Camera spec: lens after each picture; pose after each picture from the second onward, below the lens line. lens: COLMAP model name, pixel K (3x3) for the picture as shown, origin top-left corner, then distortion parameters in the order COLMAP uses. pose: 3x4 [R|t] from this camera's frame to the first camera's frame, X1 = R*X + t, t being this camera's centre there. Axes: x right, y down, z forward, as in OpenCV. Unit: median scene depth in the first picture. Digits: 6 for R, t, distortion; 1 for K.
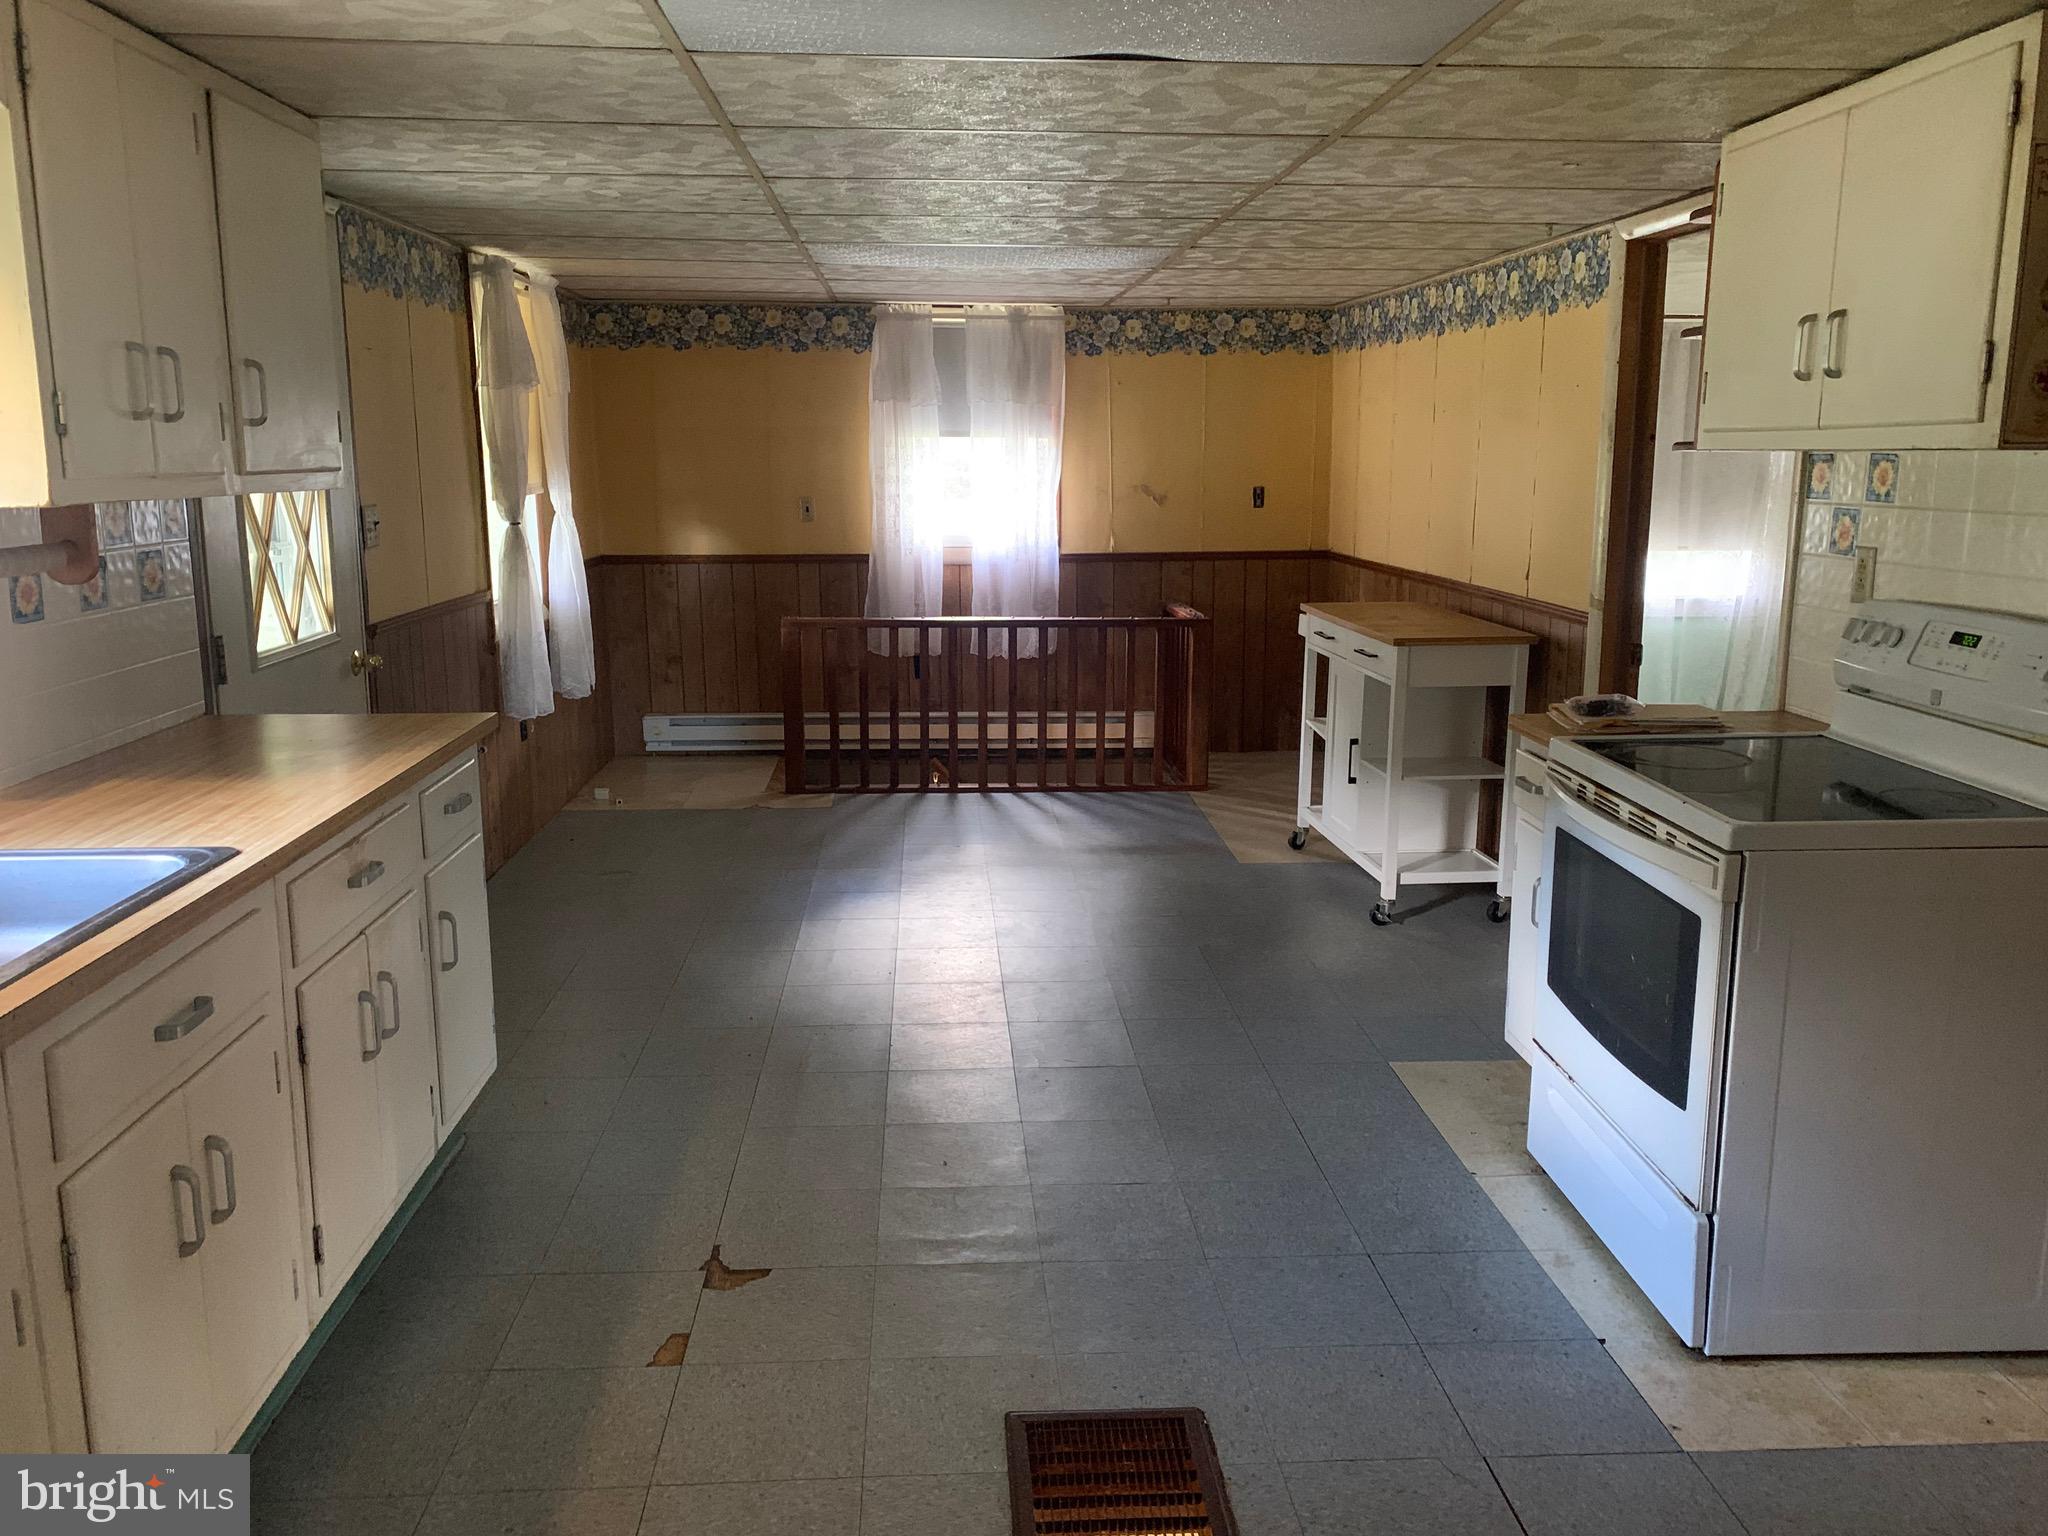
lens RADIAL K [[1577.4, 0, 1030.2], [0, 1577.4, 738.3], [0, 0, 1]] dist [0.075231, -0.138662]
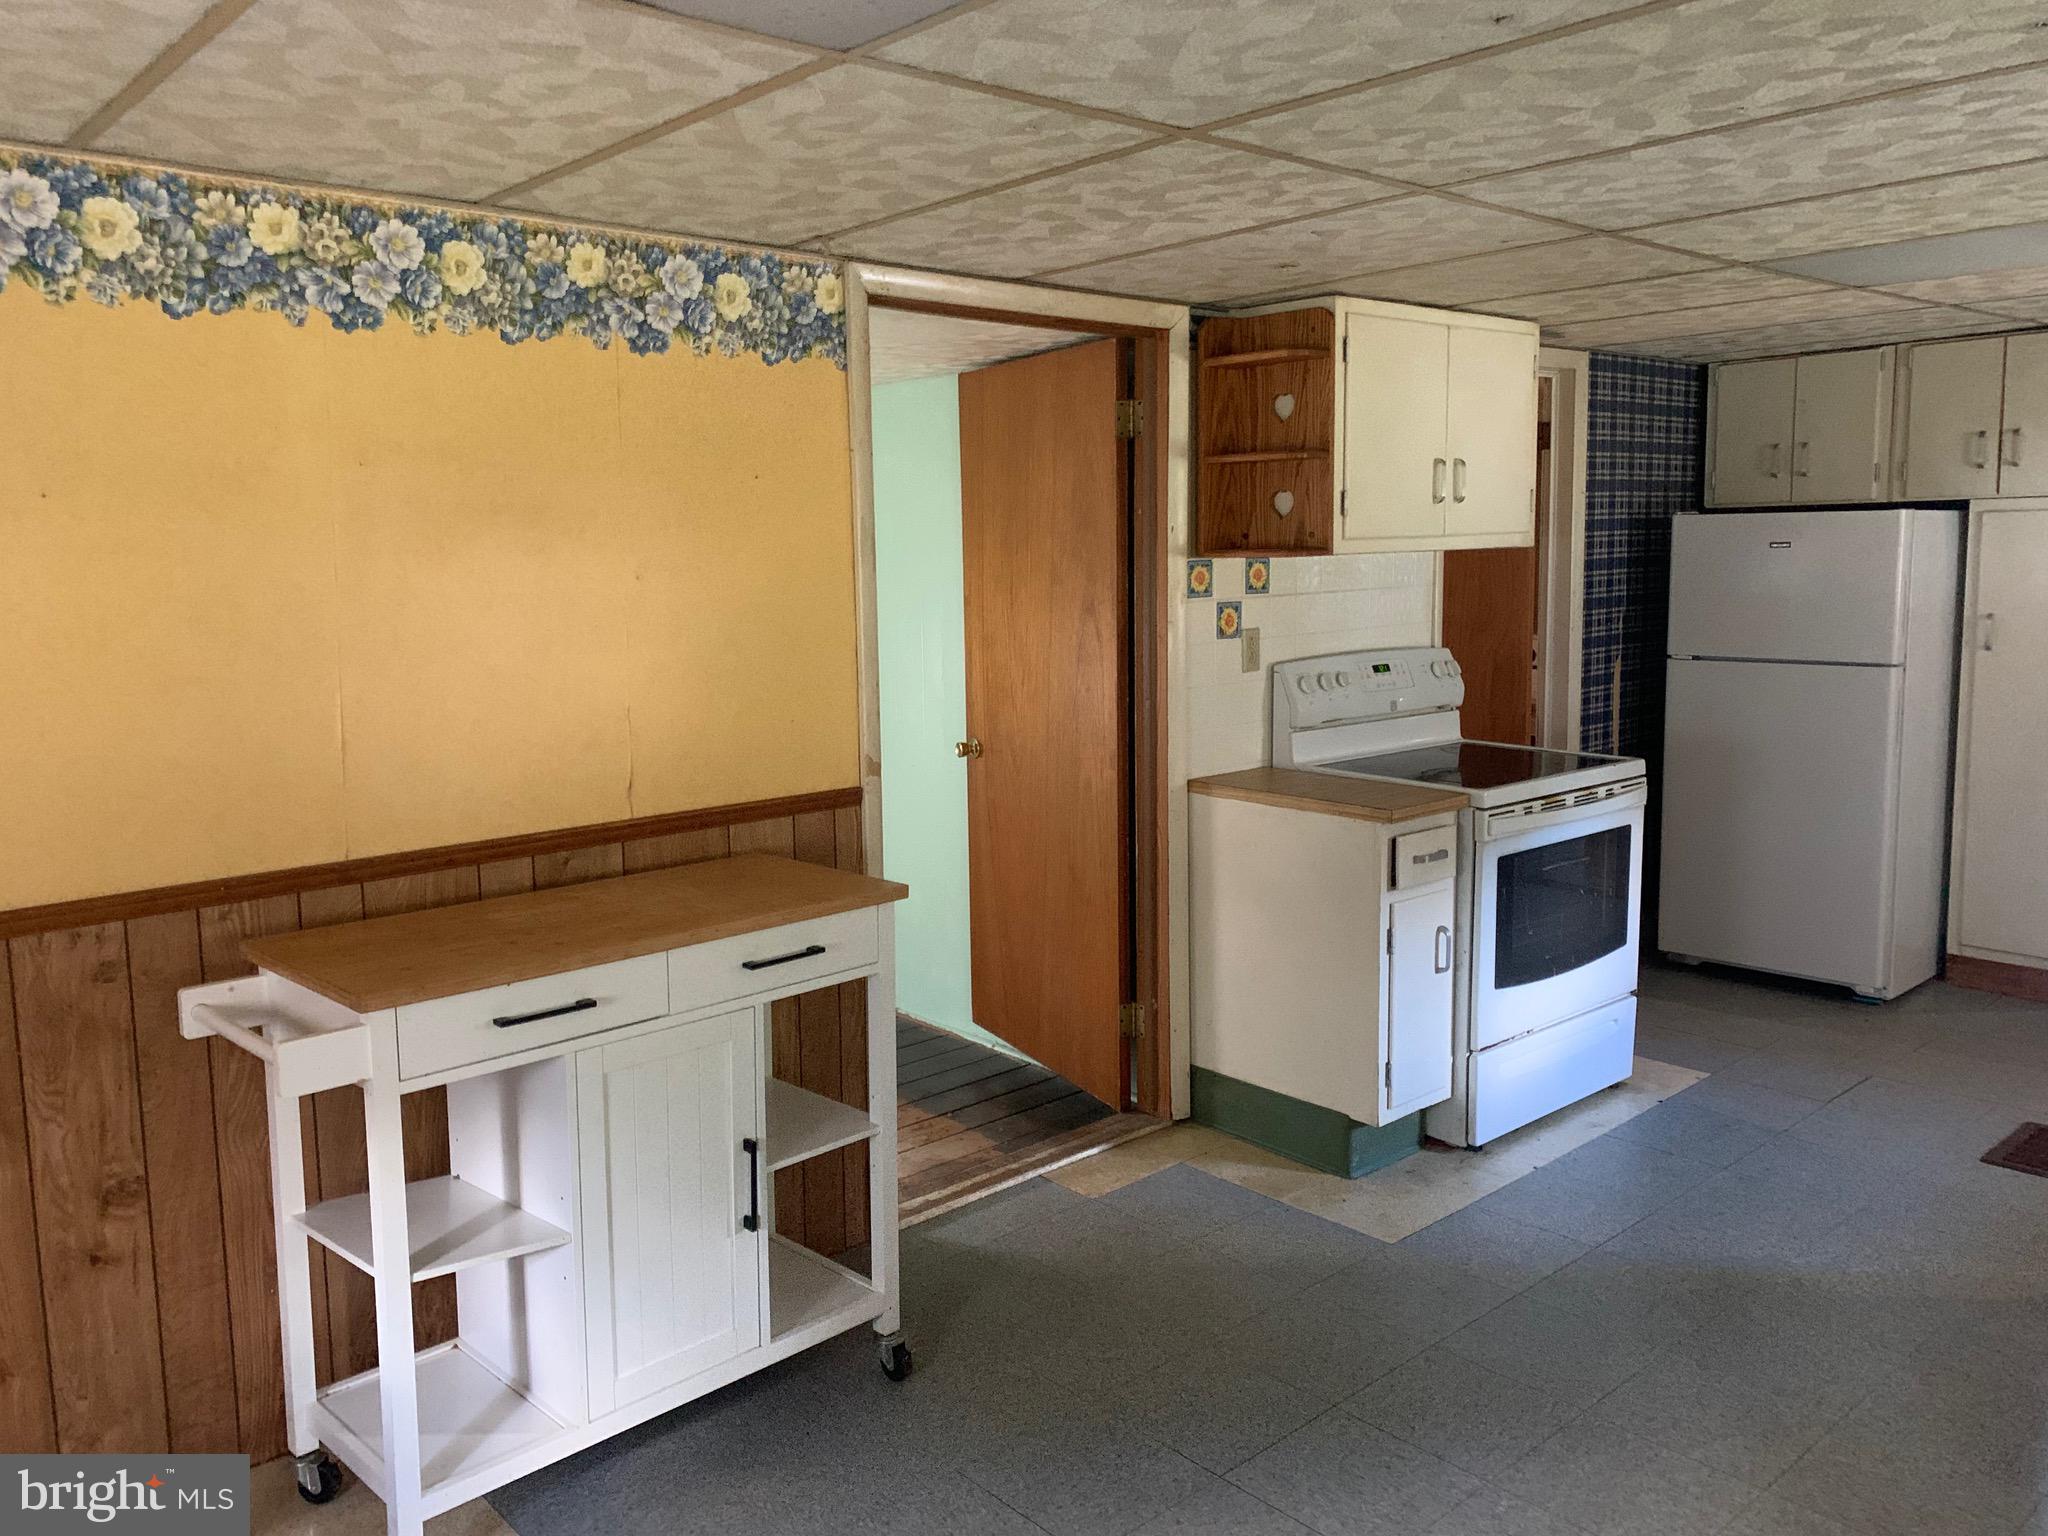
lens RADIAL K [[1577.4, 0, 1030.2], [0, 1577.4, 738.3], [0, 0, 1]] dist [0.075231, -0.138662]
pose [[-0.616709, -0.099201, 0.780916, -0.383040], [0.159996, 0.955525, 0.247735, -0.386056], [-0.770760, 0.277724, -0.573409, 1.919241]]
